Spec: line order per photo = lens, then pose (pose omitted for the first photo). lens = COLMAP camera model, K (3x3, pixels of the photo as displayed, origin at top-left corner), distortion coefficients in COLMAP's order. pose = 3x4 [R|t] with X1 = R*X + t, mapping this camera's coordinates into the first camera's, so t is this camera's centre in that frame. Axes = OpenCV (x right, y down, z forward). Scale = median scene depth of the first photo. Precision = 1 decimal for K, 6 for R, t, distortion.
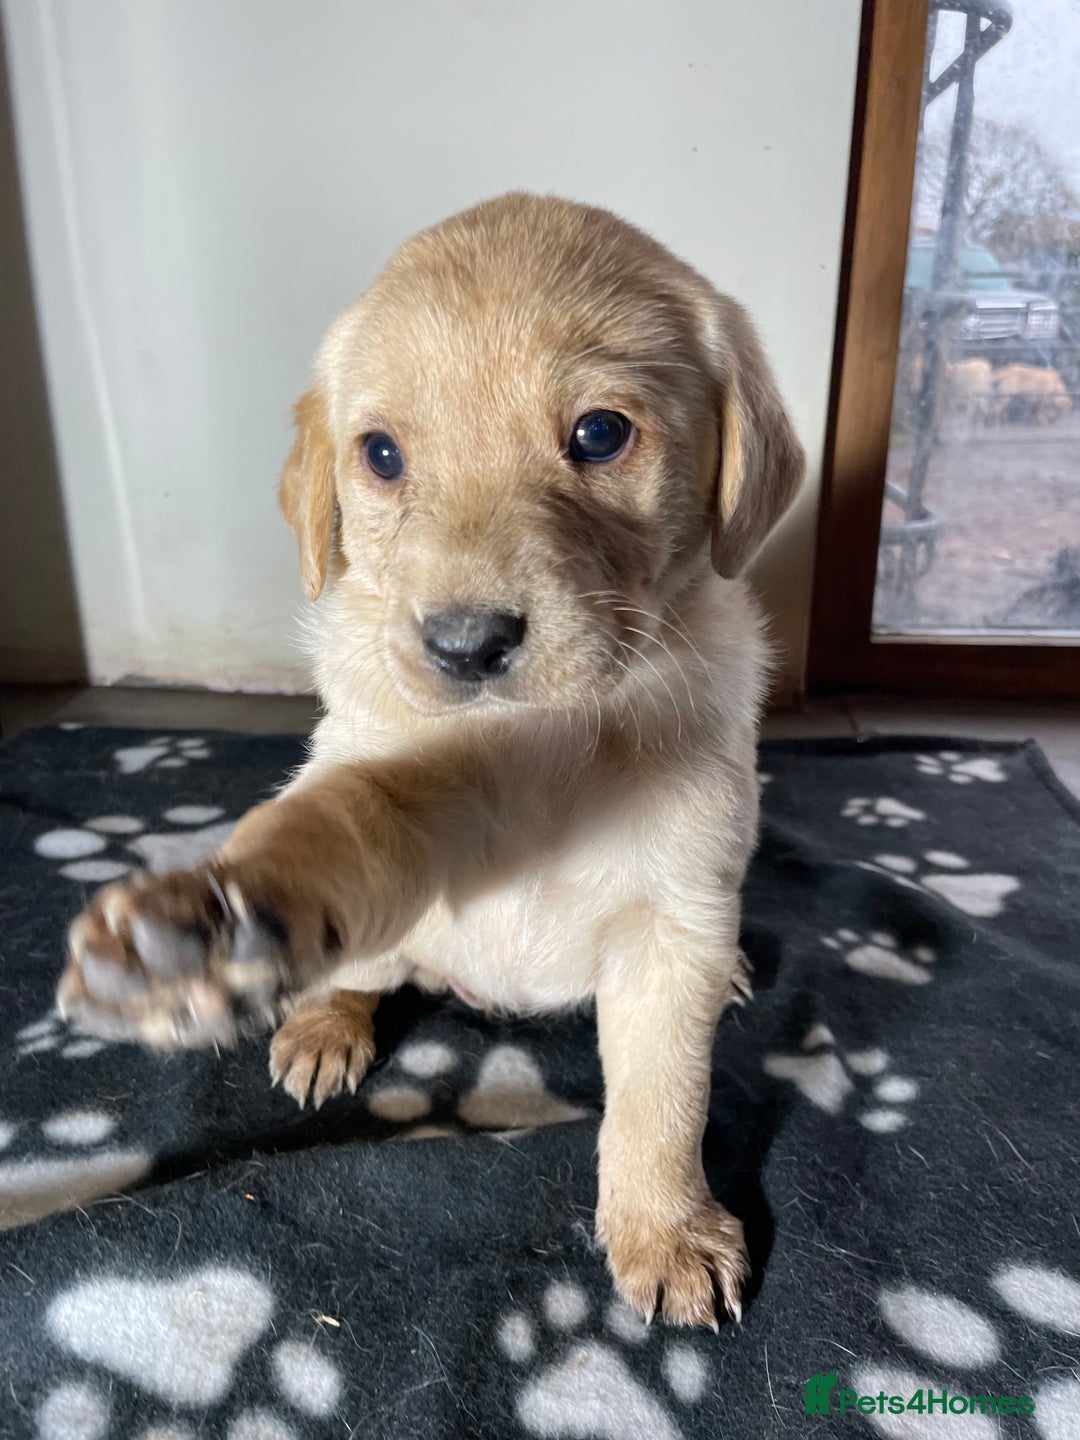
lens RADIAL K [[1061.8, 0, 582.5], [0, 1061.8, 715.5], [0, 0, 1]] dist [0.059343, -0.089484]
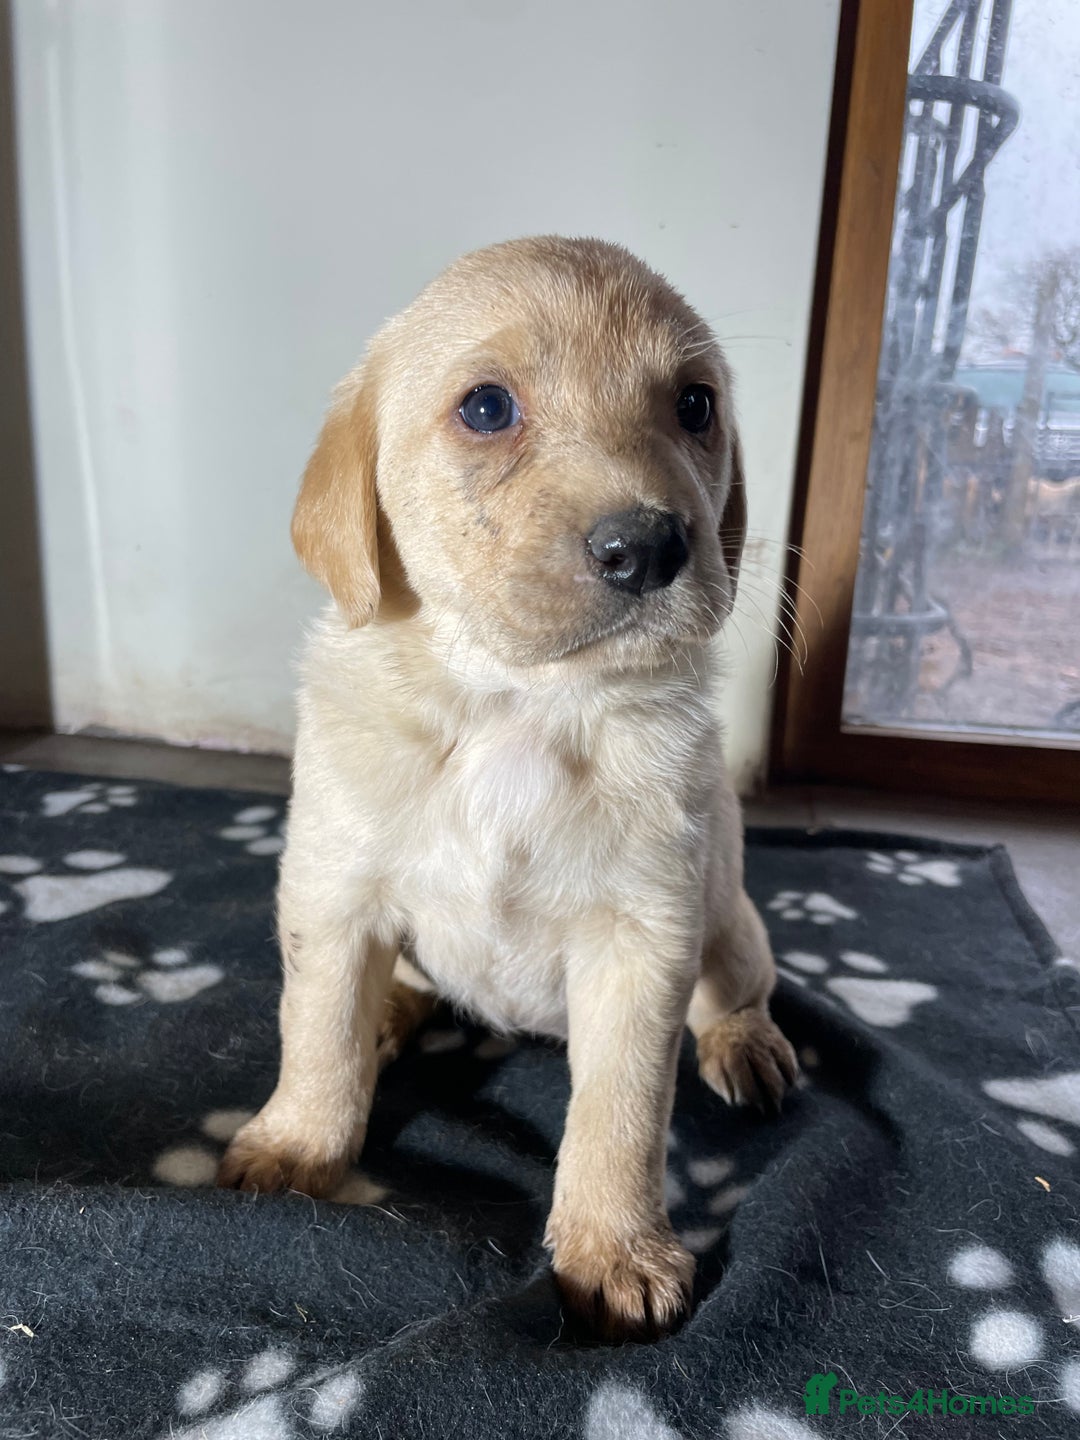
lens RADIAL K [[1061.8, 0, 582.5], [0, 1061.8, 715.5], [0, 0, 1]] dist [0.059343, -0.089484]
pose [[0.994740, 0.056069, -0.085728, 0.138579], [-0.064107, 0.993498, -0.094084, 0.022483], [0.079895, 0.099085, 0.991866, 0.048718]]
